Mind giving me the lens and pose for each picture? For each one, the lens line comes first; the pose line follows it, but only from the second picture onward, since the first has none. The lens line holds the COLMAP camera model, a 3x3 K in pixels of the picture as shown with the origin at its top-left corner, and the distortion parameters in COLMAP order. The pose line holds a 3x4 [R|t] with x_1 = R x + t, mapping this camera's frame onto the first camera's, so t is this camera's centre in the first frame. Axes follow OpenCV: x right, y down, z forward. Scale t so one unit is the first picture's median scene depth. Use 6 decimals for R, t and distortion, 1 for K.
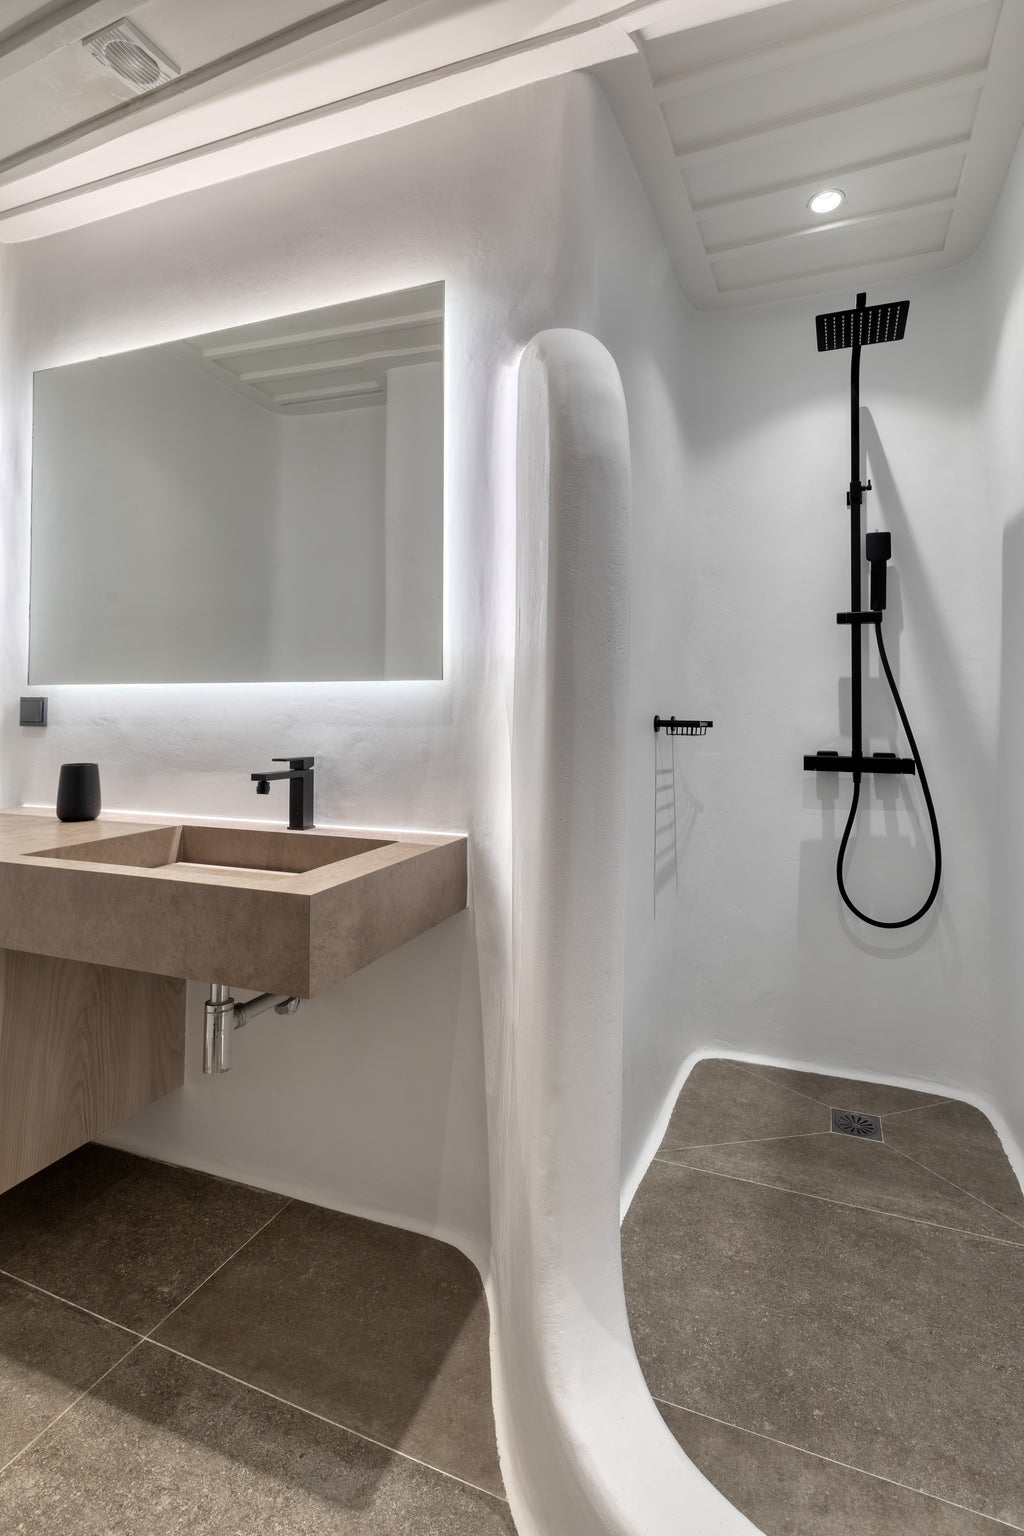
lens RADIAL K [[782.3, 0, 513.3], [0, 782.3, 700.6], [0, 0, 1]] dist [-0.000310, -0.001559]
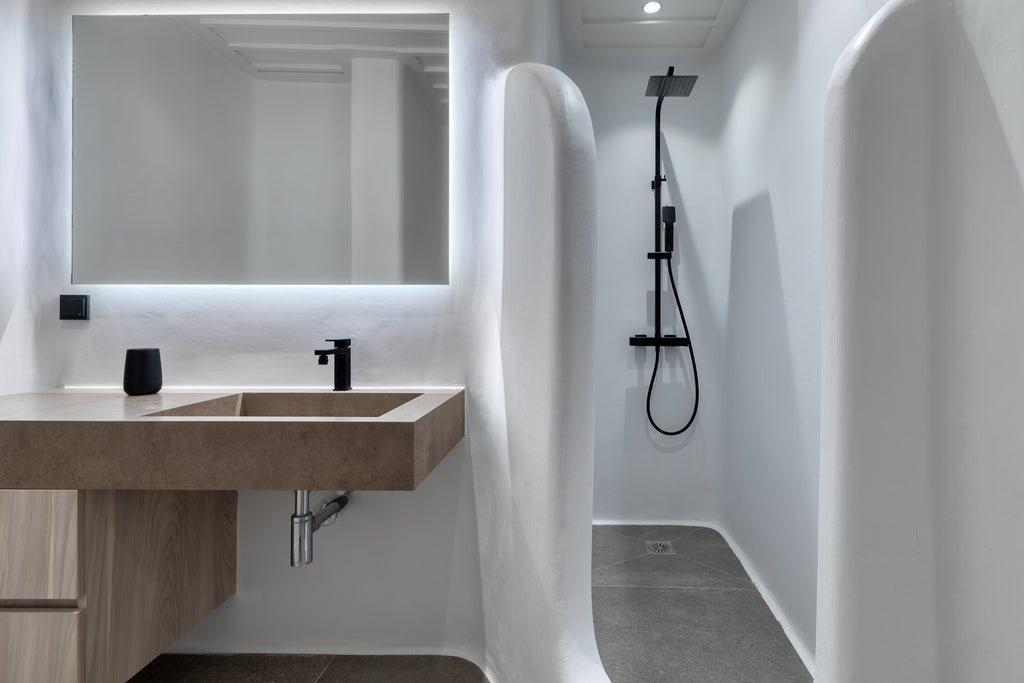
lens RADIAL K [[607.1, 0, 512.0], [0, 607.1, 341.5], [0, 0, 1]] dist [0.001691, 0.000102]
pose [[0.920469, -0.013423, 0.390584, -0.413786], [0.002146, 0.999569, 0.029293, 0.045768], [-0.390809, -0.026125, 0.920101, -0.111929]]
